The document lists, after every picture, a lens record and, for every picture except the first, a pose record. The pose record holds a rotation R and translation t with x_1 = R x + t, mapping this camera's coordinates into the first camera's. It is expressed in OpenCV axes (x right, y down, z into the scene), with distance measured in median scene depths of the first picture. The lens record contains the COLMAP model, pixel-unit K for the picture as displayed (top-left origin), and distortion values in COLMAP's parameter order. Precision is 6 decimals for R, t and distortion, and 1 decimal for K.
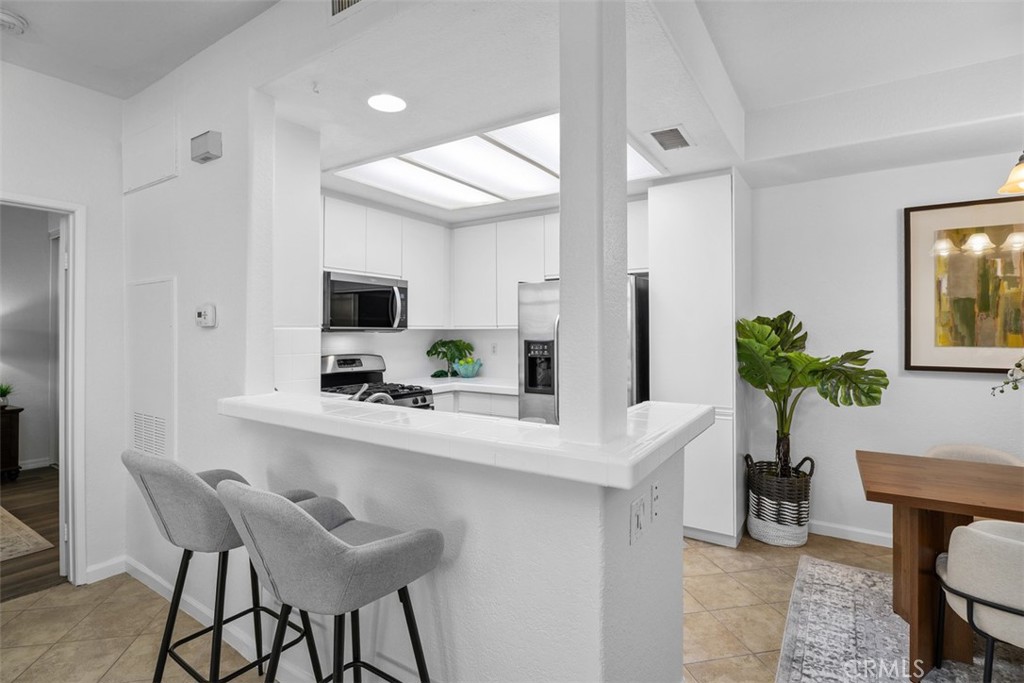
lens RADIAL K [[485.1, 0, 514.6], [0, 485.1, 326.6], [0, 0, 1]] dist [-0.003743, -0.003714]
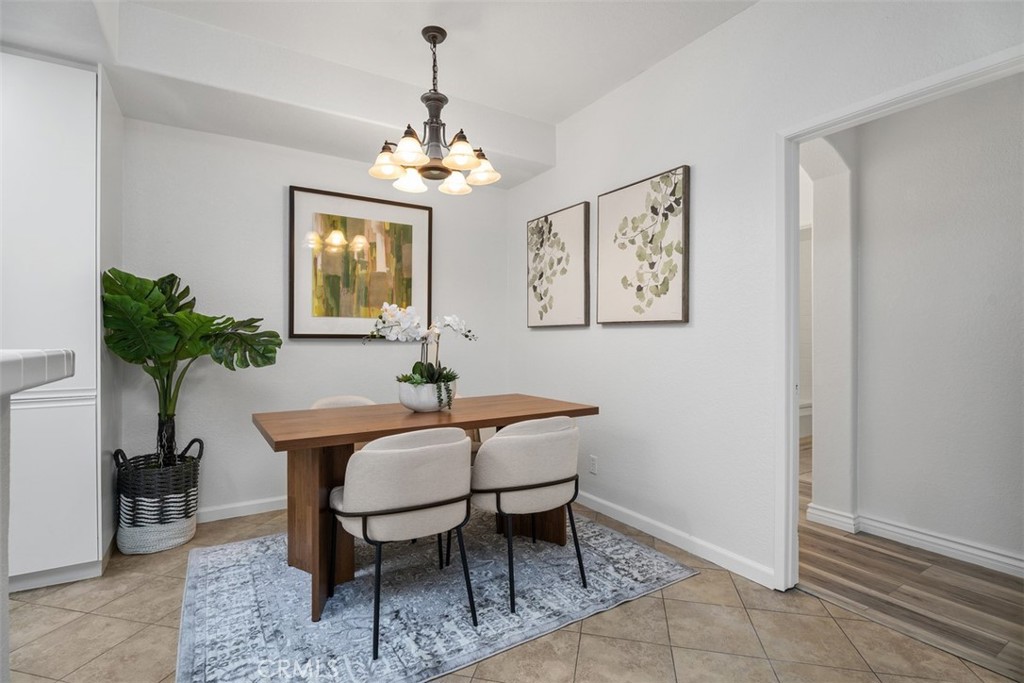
lens RADIAL K [[485.1, 0, 500.3], [0, 485.1, 340.0], [0, 0, 1]] dist [-0.003743, -0.003714]
pose [[0.420778, 0.001148, 0.907163, 0.042294], [-0.013252, 0.999900, 0.004881, 0.083541], [-0.907067, -0.014076, 0.420752, 0.136949]]
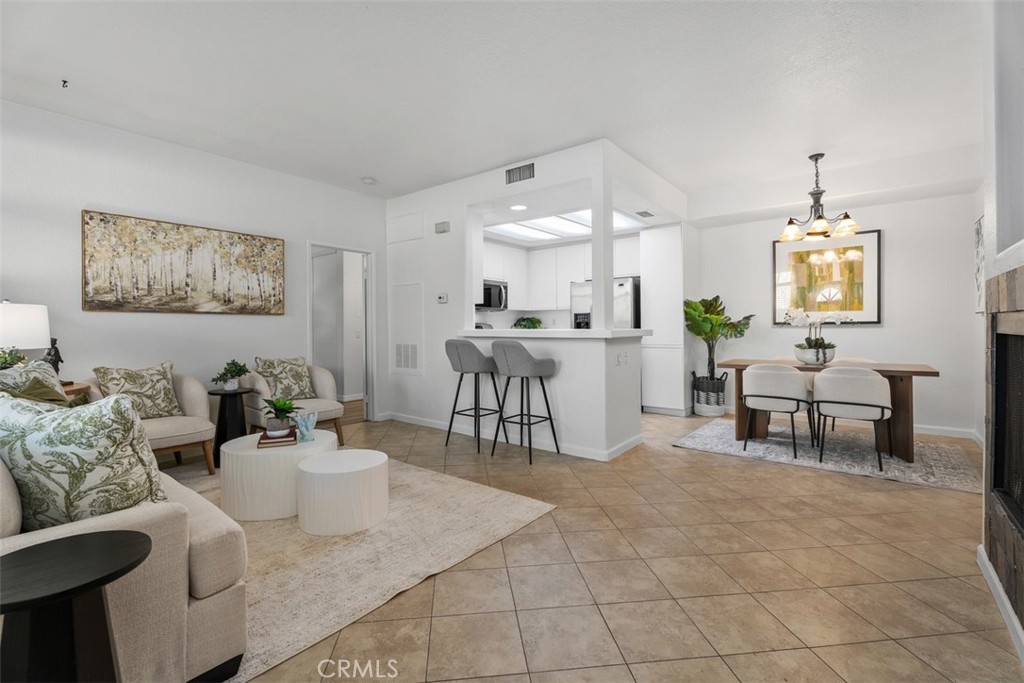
lens RADIAL K [[444.4, 0, 516.5], [0, 444.4, 330.3], [0, 0, 1]] dist [0.002324, -0.002364]
pose [[0.996242, -0.005895, -0.086408, -0.064384], [0.007667, 0.999767, 0.020195, 0.069495], [0.086268, -0.020782, 0.996055, -0.872574]]
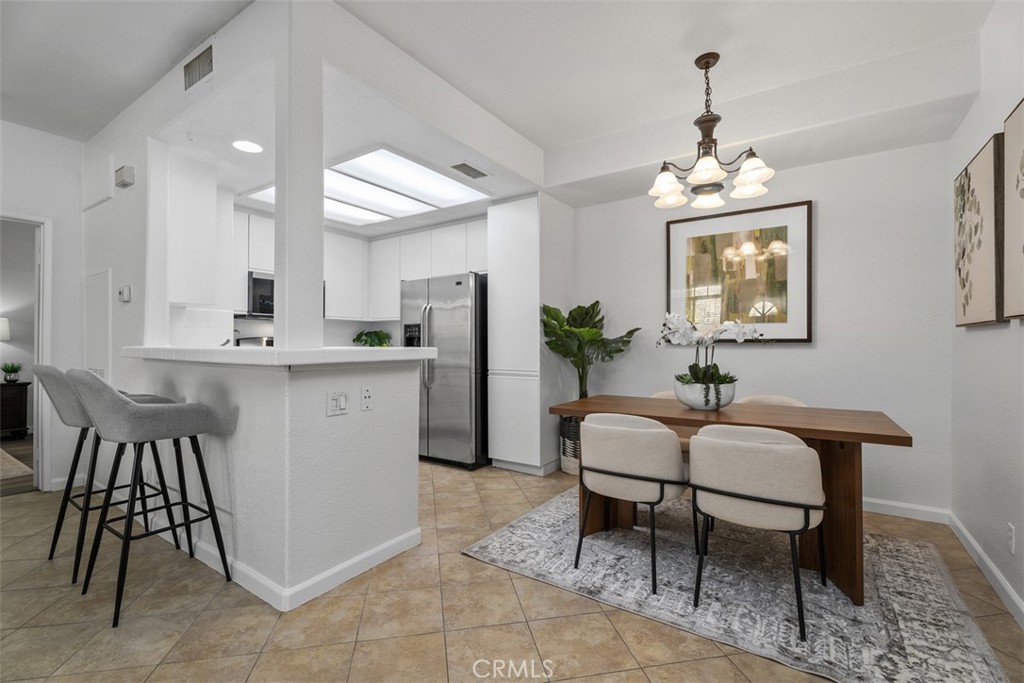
lens RADIAL K [[444.4, 0, 510.6], [0, 444.4, 342.0], [0, 0, 1]] dist [0.002324, -0.002364]
pose [[0.999919, 0.003015, -0.012337, 0.396296], [-0.002922, 0.999967, 0.007543, 0.080473], [0.012359, -0.007506, 0.999895, -0.235597]]
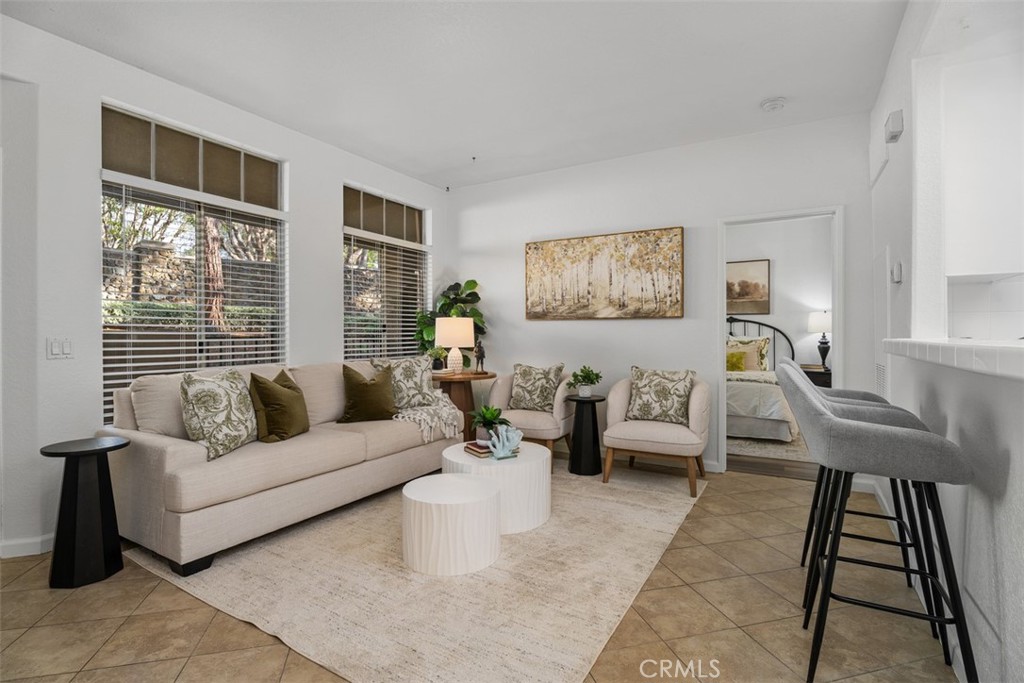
lens RADIAL K [[485.1, 0, 516.8], [0, 485.1, 337.3], [0, 0, 1]] dist [-0.003743, -0.003714]
pose [[0.054237, 0.003187, -0.998523, 0.346415], [0.014053, 0.999893, 0.003954, 0.083842], [0.998429, -0.014247, 0.054186, 0.023449]]
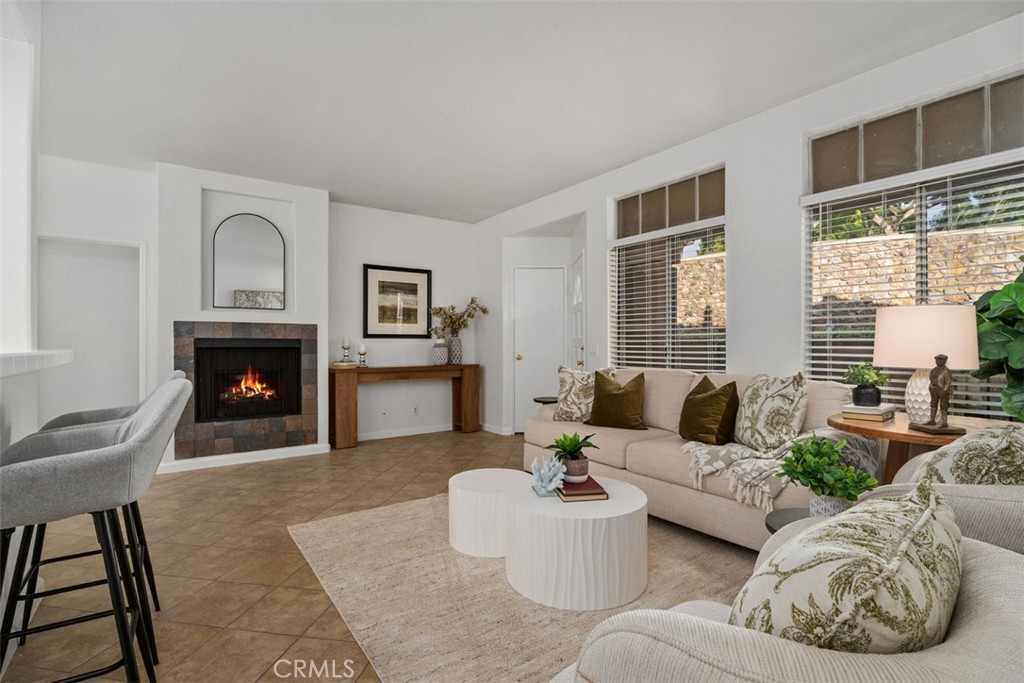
lens RADIAL K [[485.1, 0, 506.9], [0, 485.1, 342.7], [0, 0, 1]] dist [-0.003743, -0.003714]
pose [[-0.926823, 0.000663, 0.375498, -0.841544], [-0.003678, 0.999934, -0.010843, 0.090900], [-0.375480, -0.011431, -0.926760, 0.792002]]
